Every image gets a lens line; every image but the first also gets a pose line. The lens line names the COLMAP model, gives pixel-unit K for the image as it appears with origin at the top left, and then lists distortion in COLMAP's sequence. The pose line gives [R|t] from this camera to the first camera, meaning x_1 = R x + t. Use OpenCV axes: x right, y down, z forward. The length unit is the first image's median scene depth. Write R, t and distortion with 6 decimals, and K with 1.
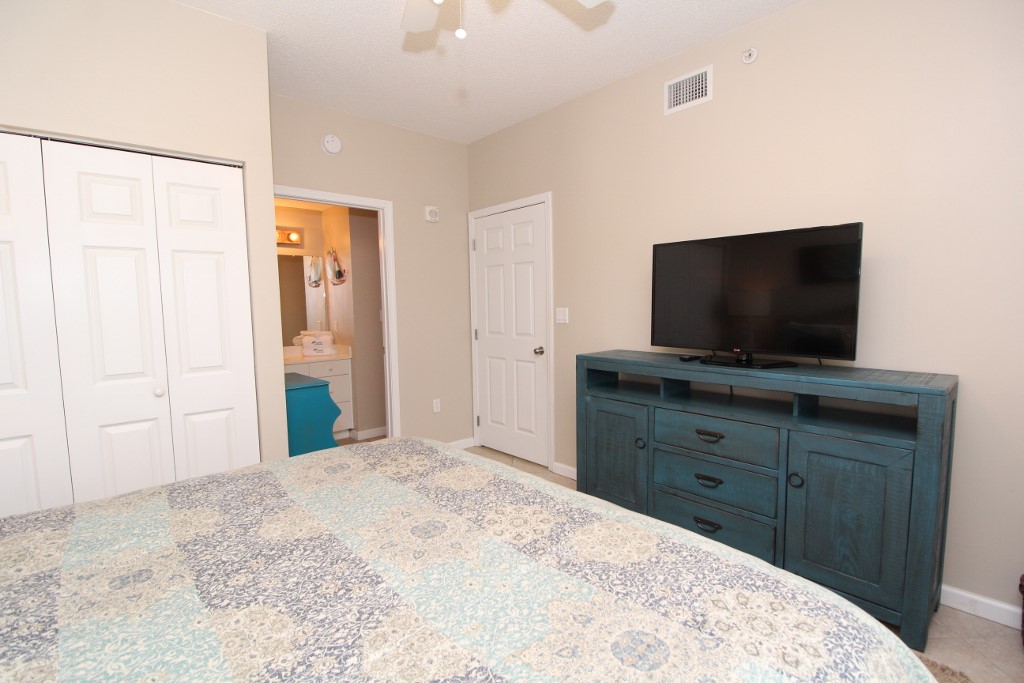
lens RADIAL K [[474.5, 0, 513.2], [0, 474.5, 345.7], [0, 0, 1]] dist [-0.010670, -0.006539]
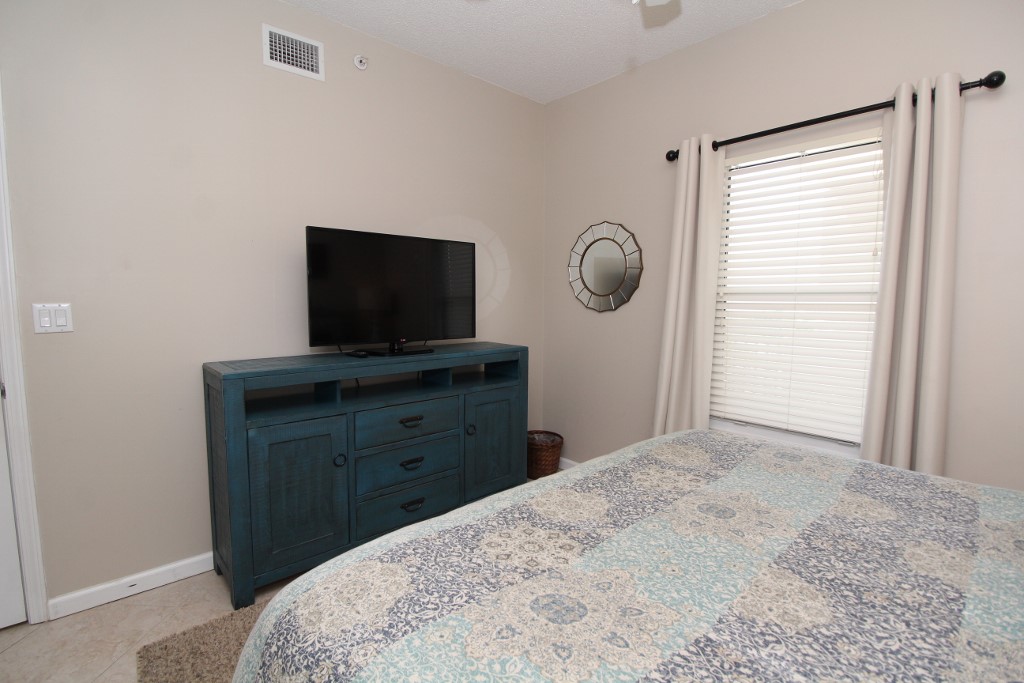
lens RADIAL K [[474.5, 0, 506.0], [0, 474.5, 338.2], [0, 0, 1]] dist [-0.010670, -0.006539]
pose [[0.011146, -0.070811, 0.997428, -0.835105], [0.085109, 0.993937, 0.069612, -0.067860], [-0.996309, 0.084114, 0.017105, 0.994397]]
